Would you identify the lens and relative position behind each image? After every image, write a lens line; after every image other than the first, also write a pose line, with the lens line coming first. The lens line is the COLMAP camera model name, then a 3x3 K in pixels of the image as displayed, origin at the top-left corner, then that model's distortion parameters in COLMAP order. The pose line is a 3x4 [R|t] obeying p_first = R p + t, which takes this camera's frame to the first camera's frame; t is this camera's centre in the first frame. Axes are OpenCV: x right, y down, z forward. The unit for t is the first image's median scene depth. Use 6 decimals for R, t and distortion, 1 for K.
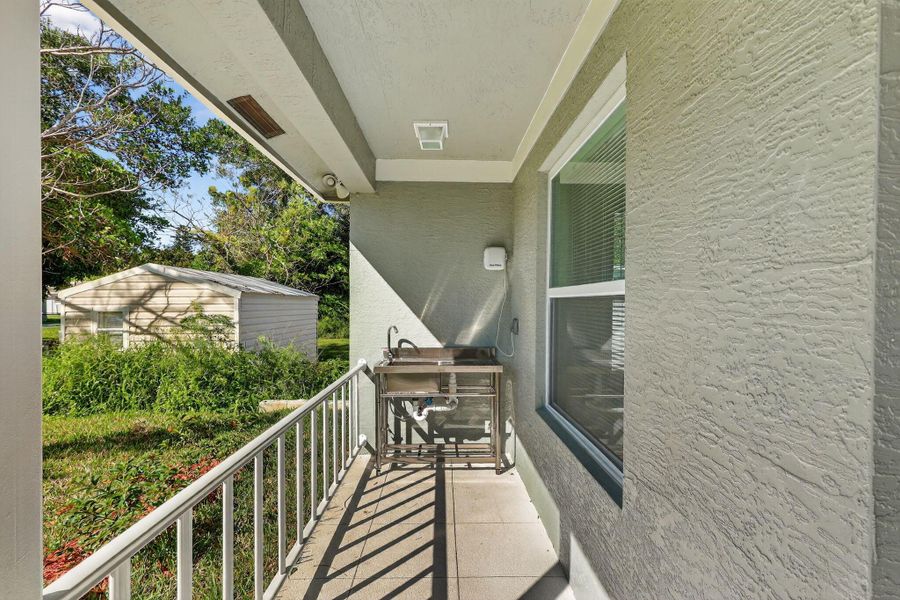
lens RADIAL K [[416.3, 0, 449.1], [0, 416.3, 301.1], [0, 0, 1]] dist [0.006053, 0.001112]
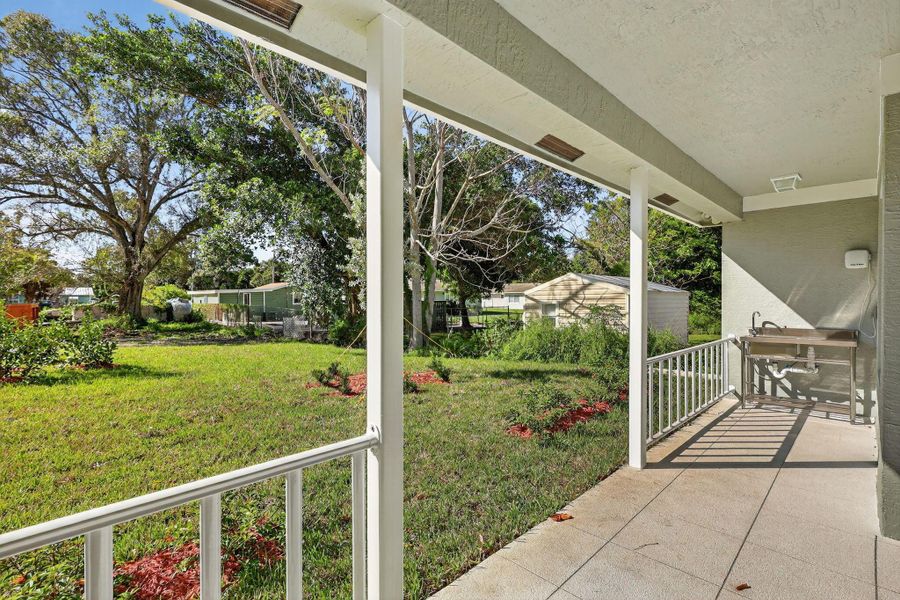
lens RADIAL K [[416.3, 0, 446.1], [0, 416.3, 299.3], [0, 0, 1]] dist [0.006053, 0.001112]
pose [[0.684263, 0.000169, -0.729235, 0.173514], [0.001231, 0.999998, 0.001387, 0.014619], [0.729234, -0.001847, 0.684262, -0.728203]]
